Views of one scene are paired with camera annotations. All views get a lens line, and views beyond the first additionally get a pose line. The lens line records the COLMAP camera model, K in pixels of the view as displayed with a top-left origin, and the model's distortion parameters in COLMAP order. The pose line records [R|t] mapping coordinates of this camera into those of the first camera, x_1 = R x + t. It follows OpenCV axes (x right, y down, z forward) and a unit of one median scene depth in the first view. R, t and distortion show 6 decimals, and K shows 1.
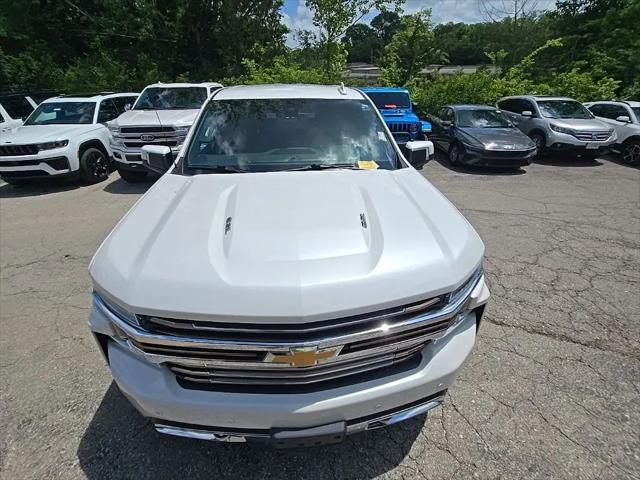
lens RADIAL K [[288.1, 0, 321.1], [0, 288.1, 235.4], [0, 0, 1]] dist [0.013754, -0.009636]
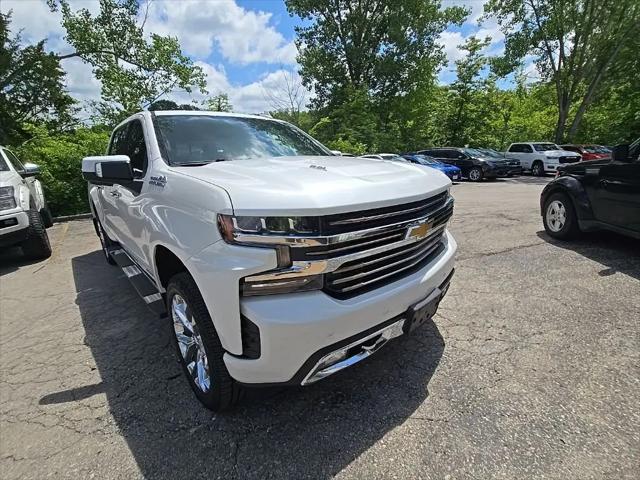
lens RADIAL K [[288.1, 0, 323.8], [0, 288.1, 232.4], [0, 0, 1]] dist [0.013754, -0.009636]
pose [[0.792199, -0.185128, 0.581505, -0.253688], [0.319419, 0.937713, -0.136622, 0.094254], [-0.519992, 0.293975, 0.801989, 0.021942]]
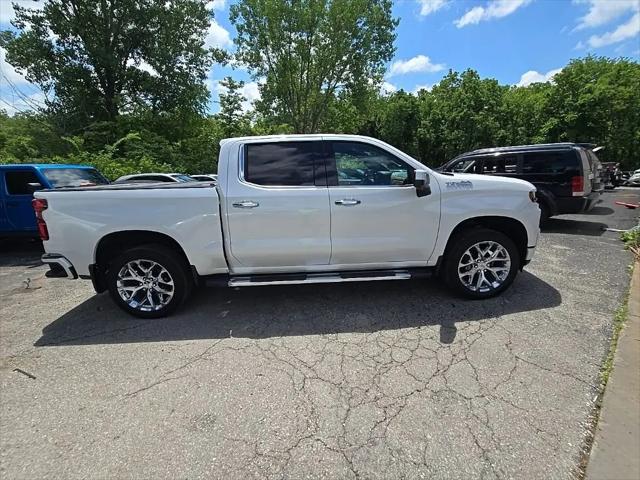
lens RADIAL K [[288.1, 0, 321.4], [0, 288.1, 230.0], [0, 0, 1]] dist [0.013754, -0.009636]
pose [[0.051577, -0.206918, 0.976998, -0.786302], [0.492300, 0.856442, 0.155397, -0.201767], [-0.868896, 0.472962, 0.146039, 0.547430]]
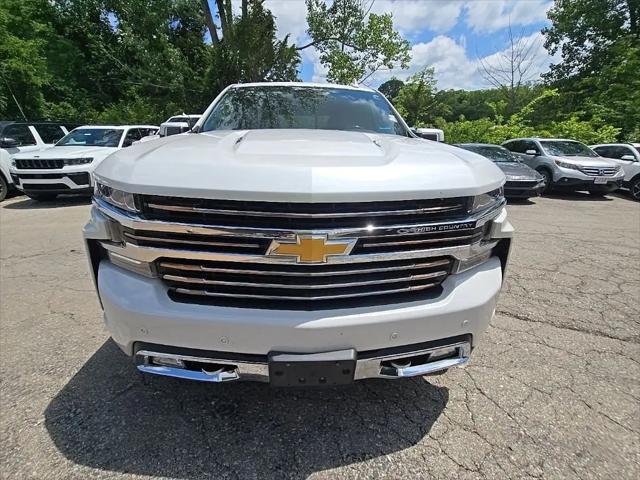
lens RADIAL K [[288.1, 0, 320.4], [0, 288.1, 235.3], [0, 0, 1]] dist [0.013754, -0.009636]
pose [[0.999101, 0.031159, -0.028743, -0.001405], [-0.035474, 0.985747, -0.164453, 0.103891], [0.023209, 0.165325, 0.985966, 0.021961]]
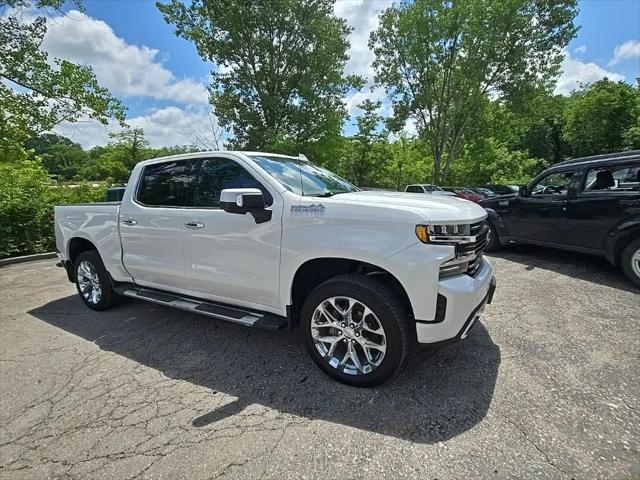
lens RADIAL K [[288.1, 0, 324.5], [0, 288.1, 234.3], [0, 0, 1]] dist [0.013754, -0.009636]
pose [[0.551132, -0.139732, 0.822635, -0.522411], [0.419614, 0.898562, -0.128495, 0.033241], [-0.721233, 0.416007, 0.553859, 0.132342]]
